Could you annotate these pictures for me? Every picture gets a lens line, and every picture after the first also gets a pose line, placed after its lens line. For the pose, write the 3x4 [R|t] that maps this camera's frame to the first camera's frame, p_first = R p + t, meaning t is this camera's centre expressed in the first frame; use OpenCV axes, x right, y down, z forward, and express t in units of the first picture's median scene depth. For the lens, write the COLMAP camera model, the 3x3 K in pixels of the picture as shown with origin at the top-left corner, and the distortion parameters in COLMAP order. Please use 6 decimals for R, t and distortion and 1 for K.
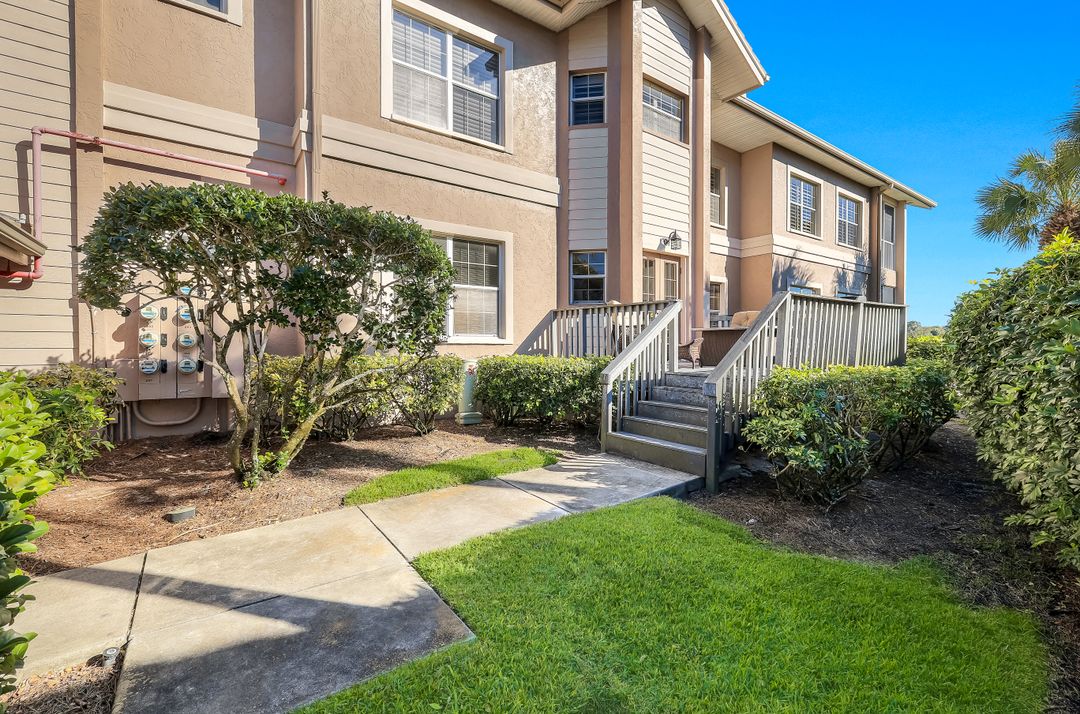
lens RADIAL K [[478.0, 0, 540.3], [0, 478.0, 350.6], [0, 0, 1]] dist [0.005230, 0.001176]
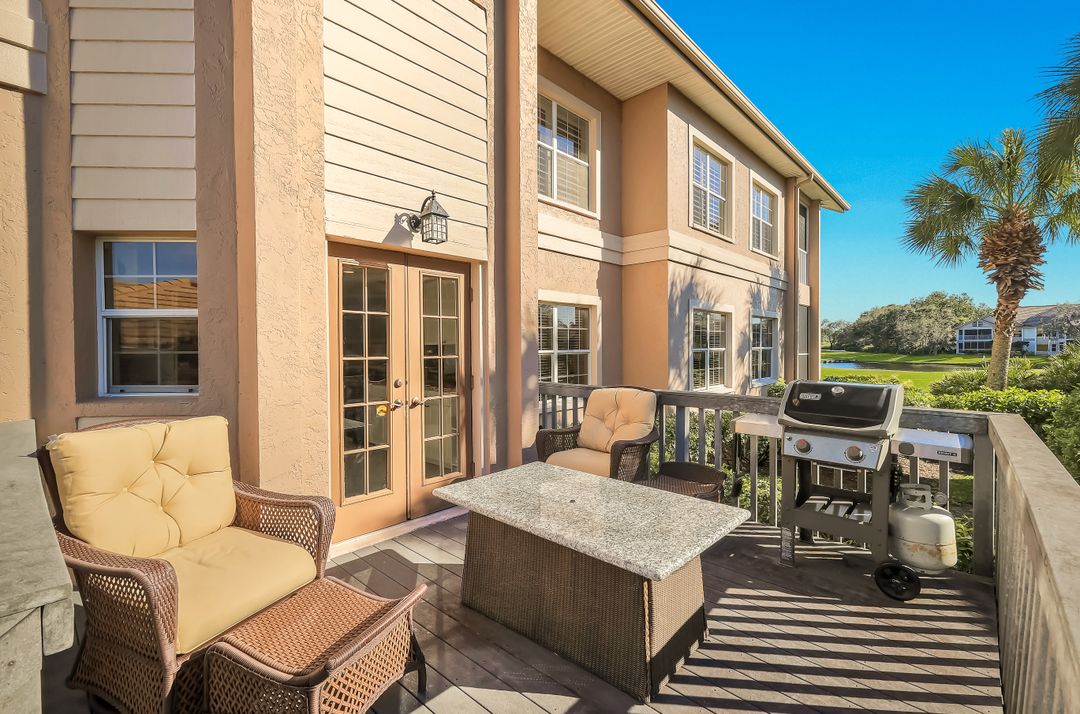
lens RADIAL K [[478.0, 0, 537.0], [0, 478.0, 351.7], [0, 0, 1]] dist [0.005230, 0.001176]
pose [[0.982695, -0.004356, 0.185181, 0.190120], [0.003912, 0.999989, 0.002761, -0.081520], [-0.185191, -0.001989, 0.982701, 0.396115]]
